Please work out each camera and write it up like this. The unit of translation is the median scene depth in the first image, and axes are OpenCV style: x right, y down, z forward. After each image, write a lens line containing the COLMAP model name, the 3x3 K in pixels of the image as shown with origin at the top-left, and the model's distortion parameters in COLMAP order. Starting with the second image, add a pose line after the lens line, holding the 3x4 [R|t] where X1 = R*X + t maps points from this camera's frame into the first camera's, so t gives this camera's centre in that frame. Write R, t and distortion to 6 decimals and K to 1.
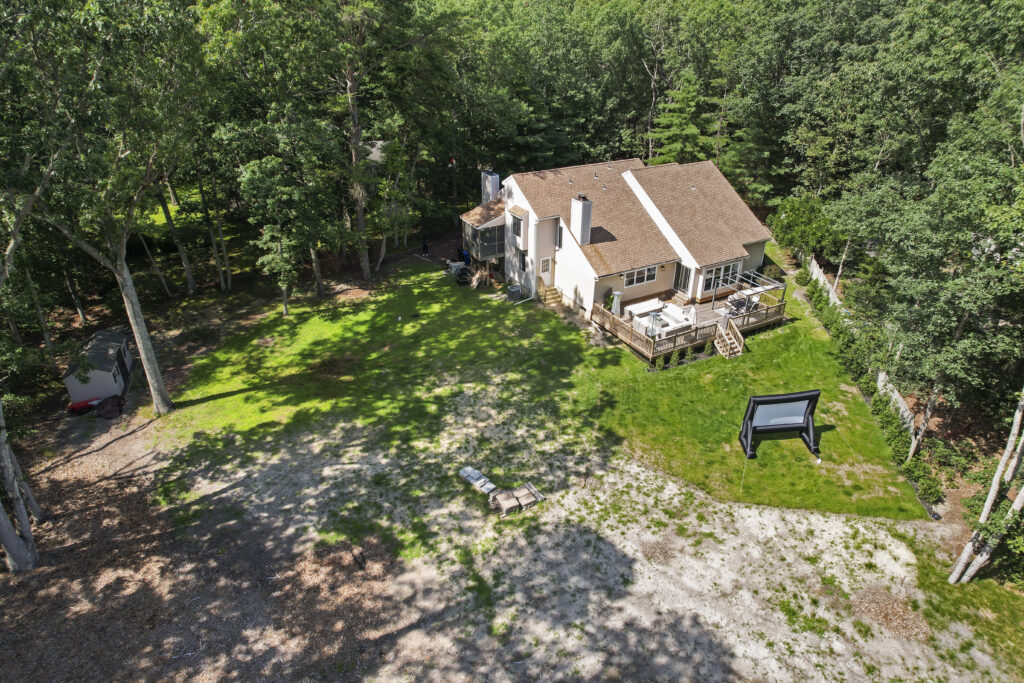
lens RADIAL K [[661.1, 0, 512.0], [0, 661.1, 341.5], [0, 0, 1]] dist [-0.081066, 0.076693]
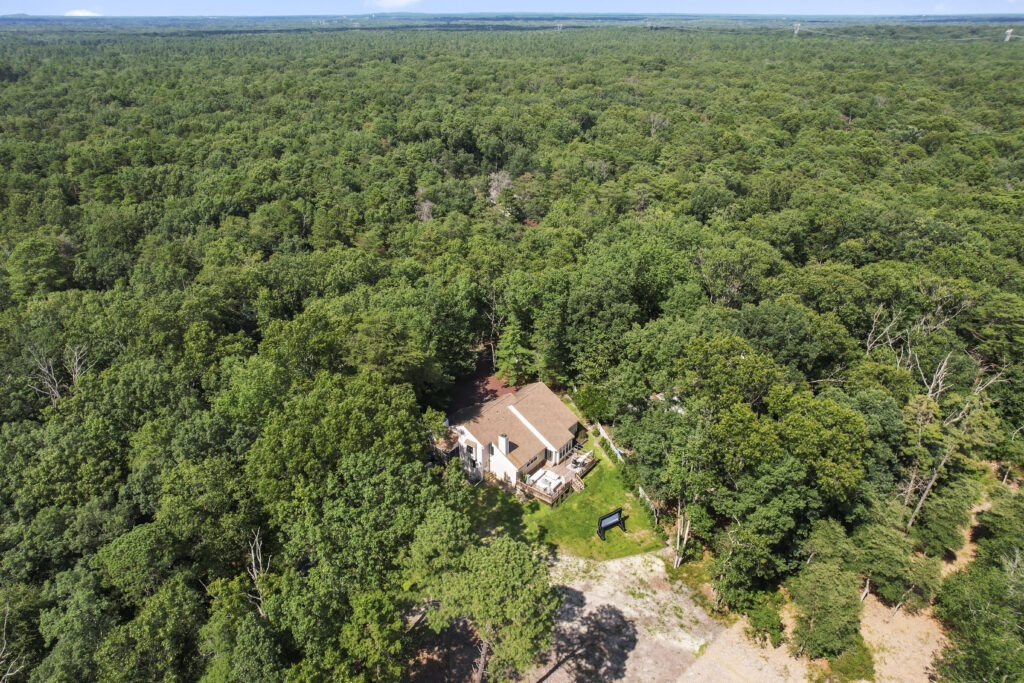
lens RADIAL K [[691.0, 0, 512.0], [0, 691.0, 341.5], [0, 0, 1]] dist [-0.002147, -0.000298]
pose [[0.916141, -0.188744, 0.353640, -0.639903], [0.196709, 0.980367, 0.013645, -0.568596], [-0.349272, 0.057064, 0.935282, -1.204053]]
